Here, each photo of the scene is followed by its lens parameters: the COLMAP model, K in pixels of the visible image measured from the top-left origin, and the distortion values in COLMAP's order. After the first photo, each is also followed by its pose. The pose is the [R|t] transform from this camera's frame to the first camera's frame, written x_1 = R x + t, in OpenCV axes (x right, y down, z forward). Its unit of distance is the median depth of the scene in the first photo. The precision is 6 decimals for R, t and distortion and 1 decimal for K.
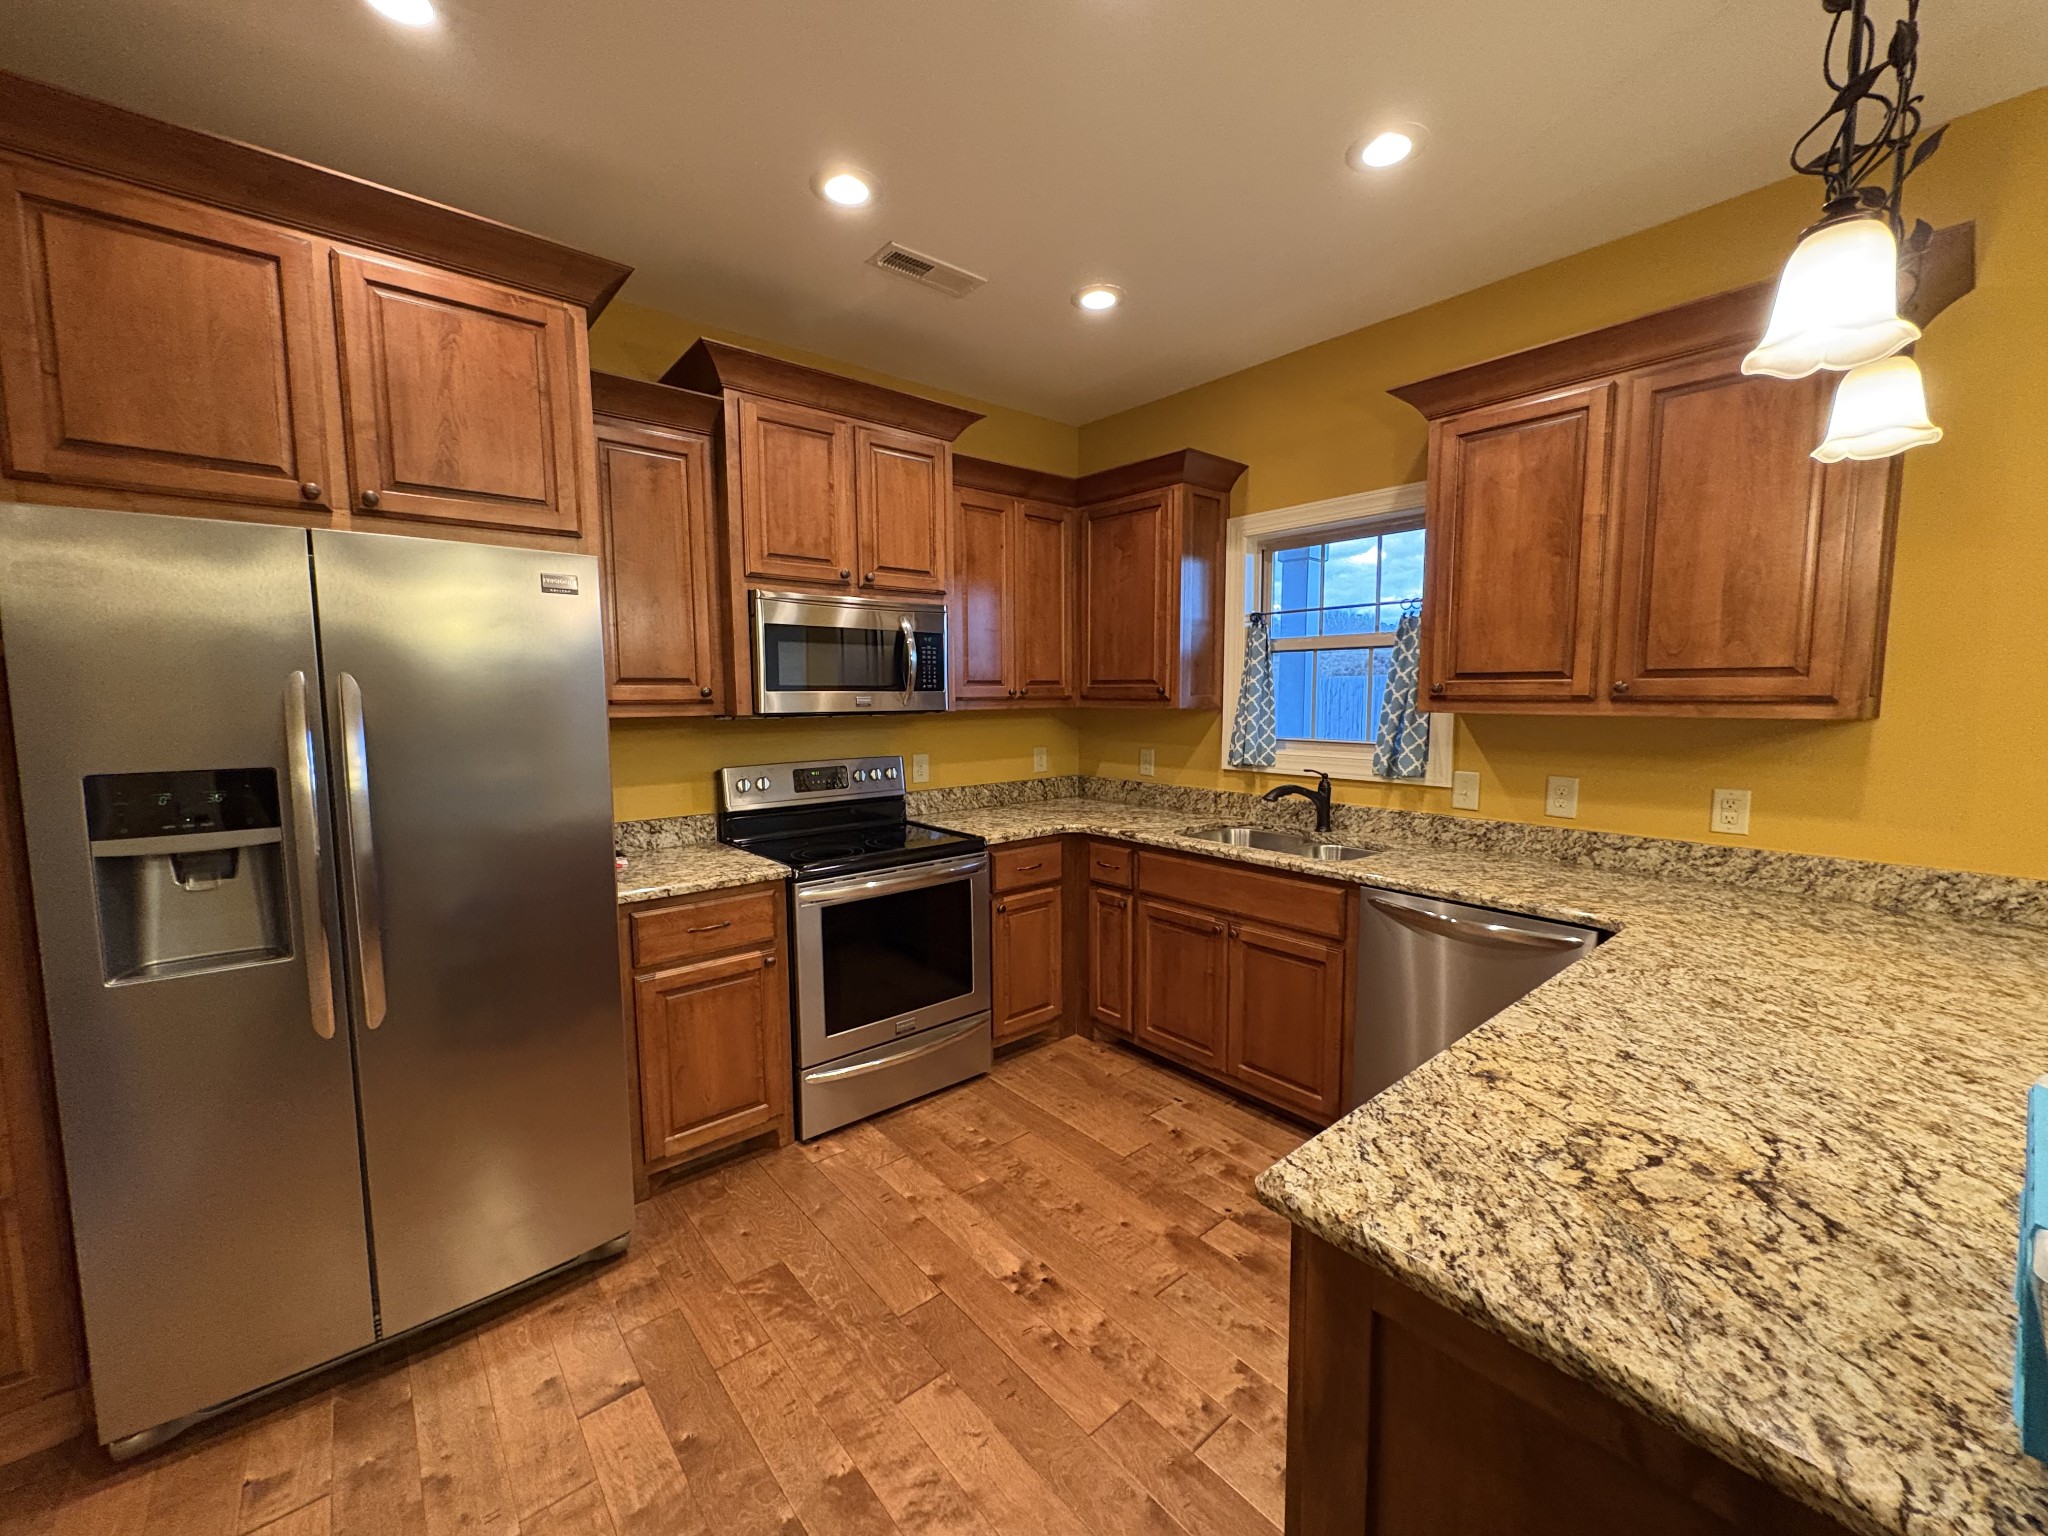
lens RADIAL K [[814.6, 0, 1026.2], [0, 814.6, 766.2], [0, 0, 1]] dist [0.000441, -0.000065]
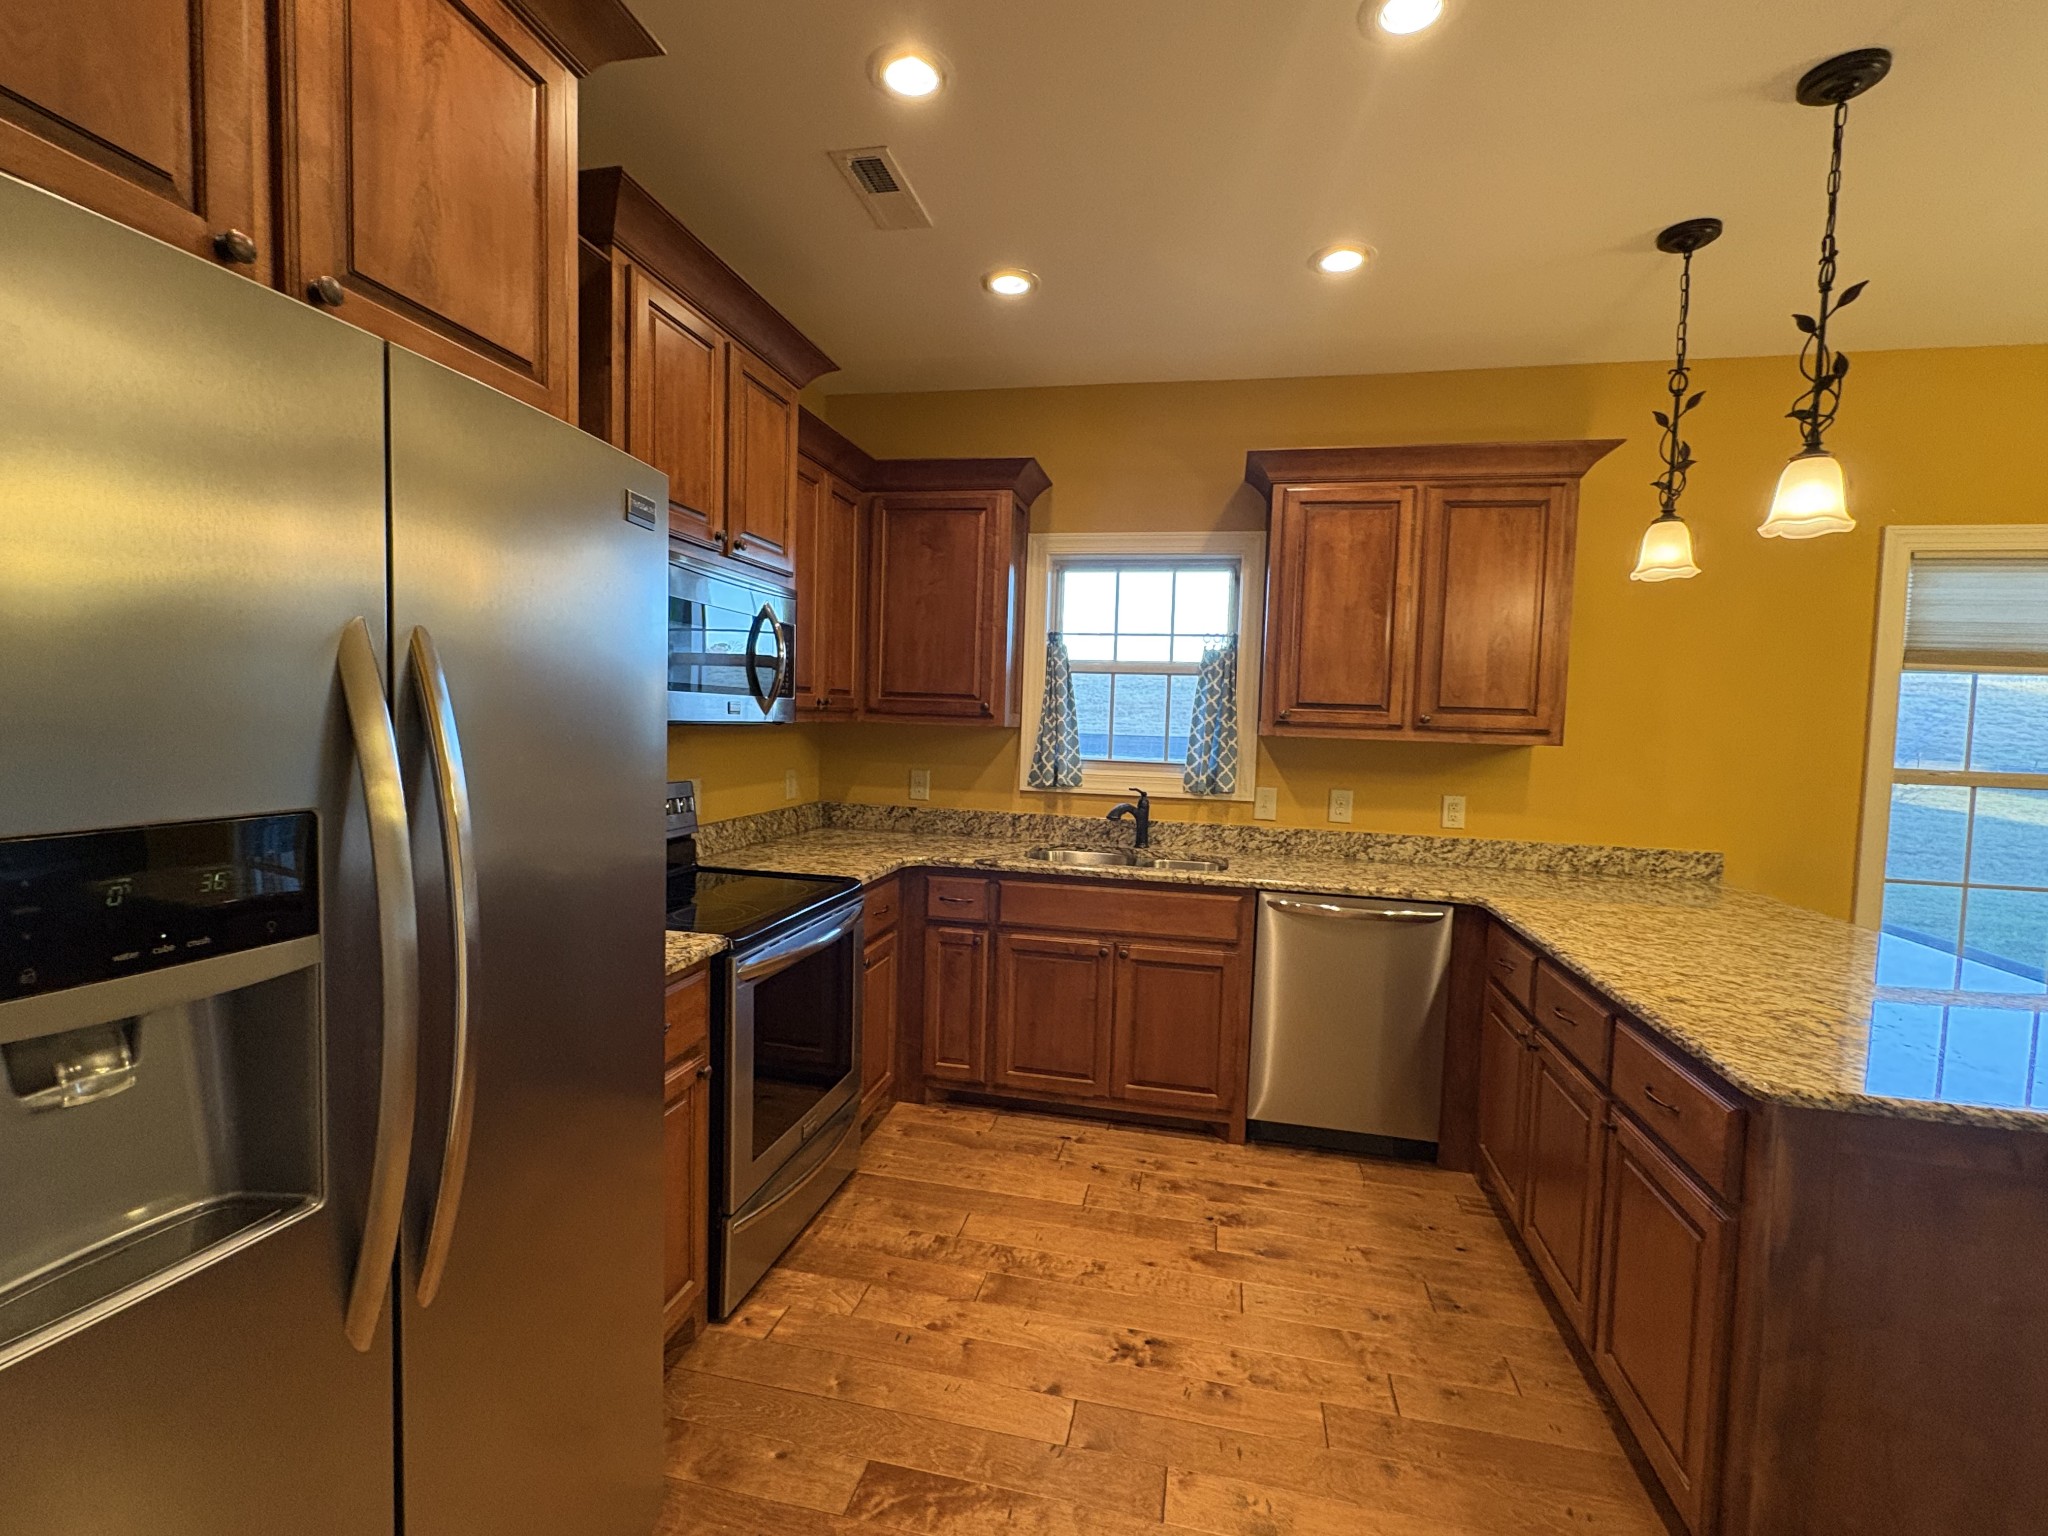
lens RADIAL K [[914.6, 0, 1026.1], [0, 914.6, 767.1], [0, 0, 1]] dist [0.000218, 0.000424]
pose [[0.793325, -0.004020, 0.608785, -0.643107], [0.020134, 0.999604, -0.019636, -0.003951], [-0.608465, 0.027835, 0.793092, 0.217756]]
